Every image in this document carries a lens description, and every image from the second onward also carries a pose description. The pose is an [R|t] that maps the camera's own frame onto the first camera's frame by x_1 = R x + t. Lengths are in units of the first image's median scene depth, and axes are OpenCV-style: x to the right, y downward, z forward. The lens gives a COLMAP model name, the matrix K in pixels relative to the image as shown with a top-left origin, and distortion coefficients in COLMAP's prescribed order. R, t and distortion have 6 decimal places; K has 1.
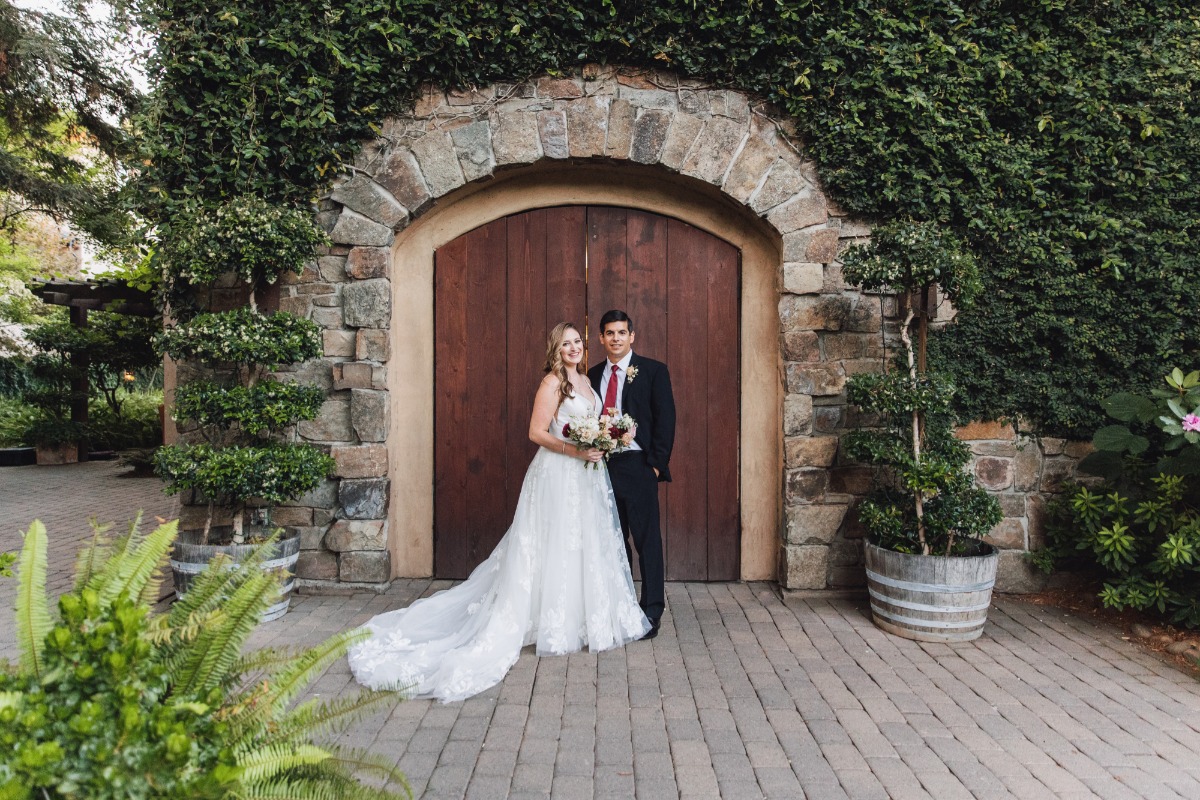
lens RADIAL K [[2043.5, 0, 598.8], [0, 2043.5, 417.4], [0, 0, 1]] dist [0.031290, 0.140164]
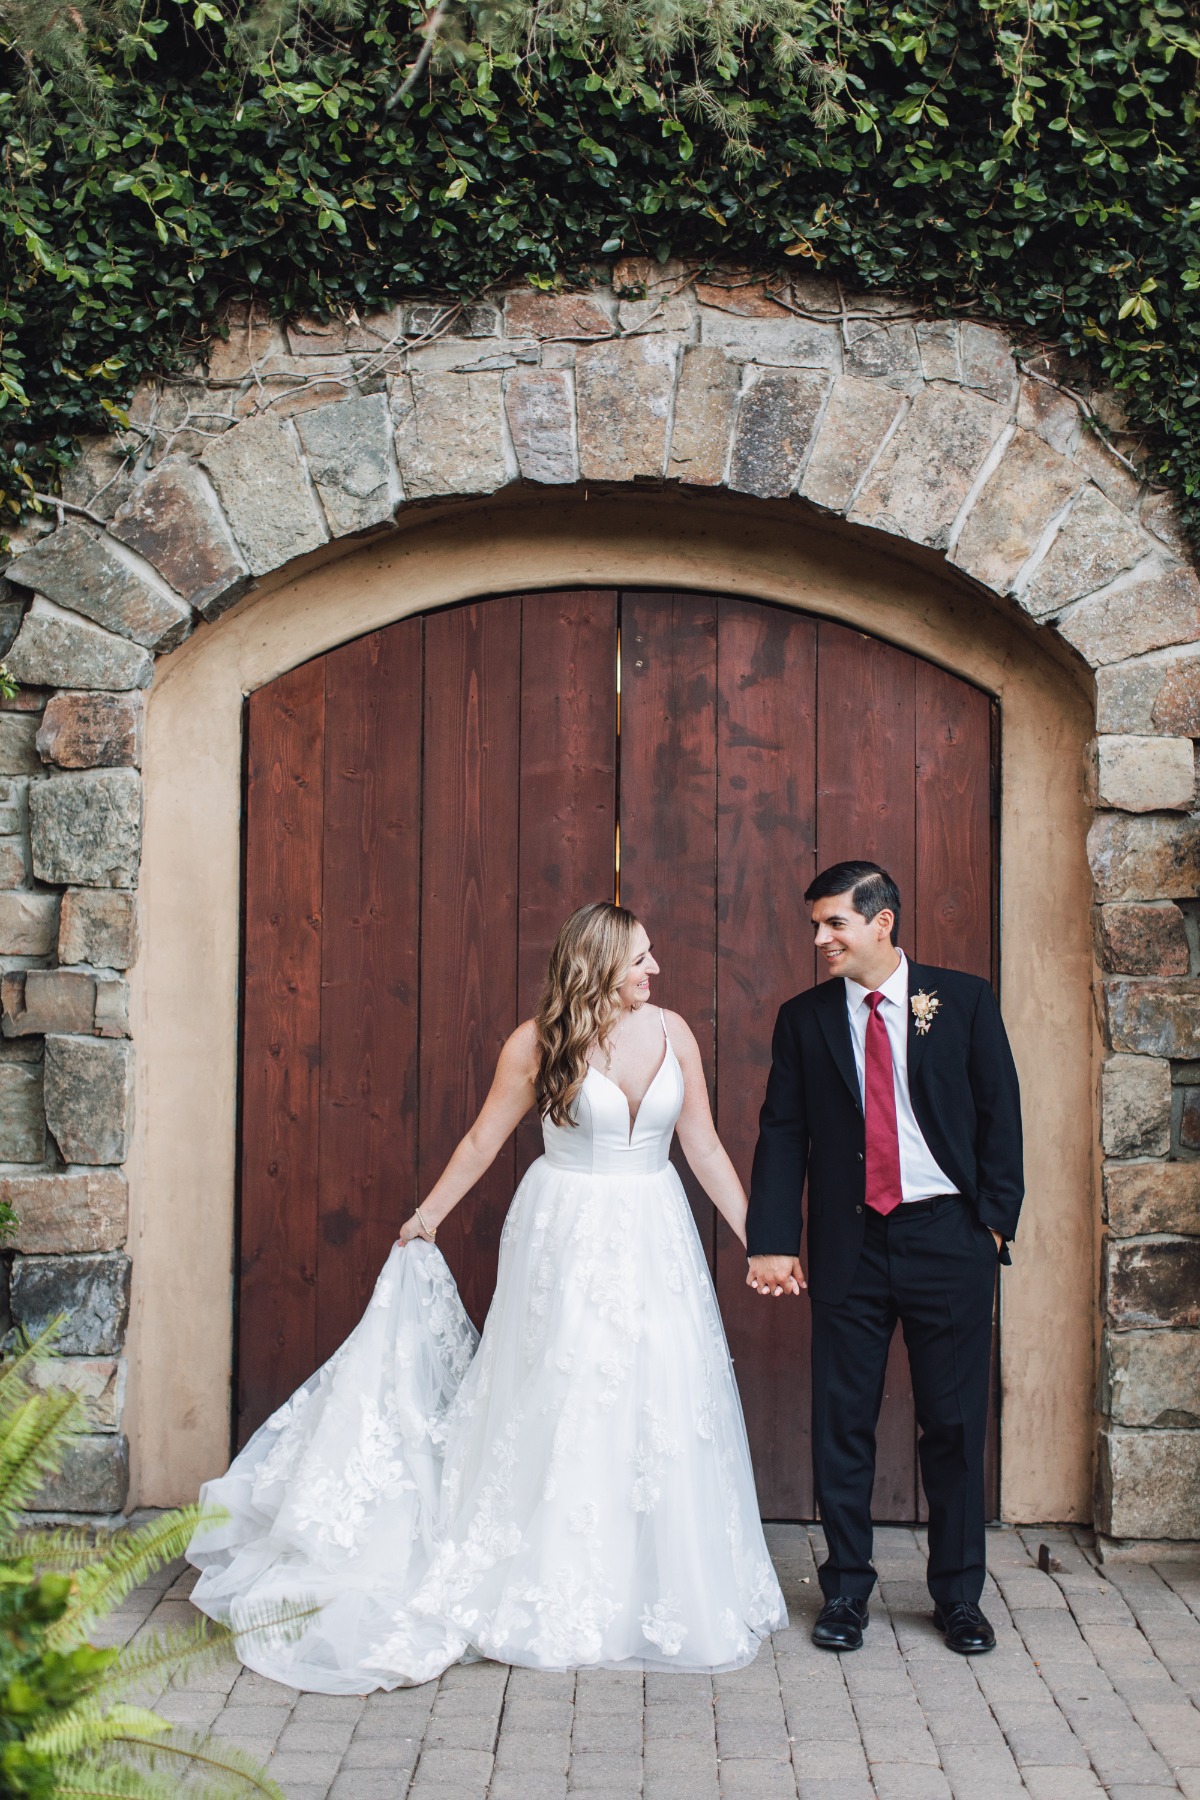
lens RADIAL K [[3065.3, 0, 567.4], [0, 3065.3, 895.3], [0, 0, 1]] dist [0.031290, 0.140164]
pose [[0.999447, 0.005186, -0.032858, 0.003987], [-0.007489, 0.997493, -0.070361, 0.000640], [0.032411, 0.070568, 0.996980, 0.382770]]
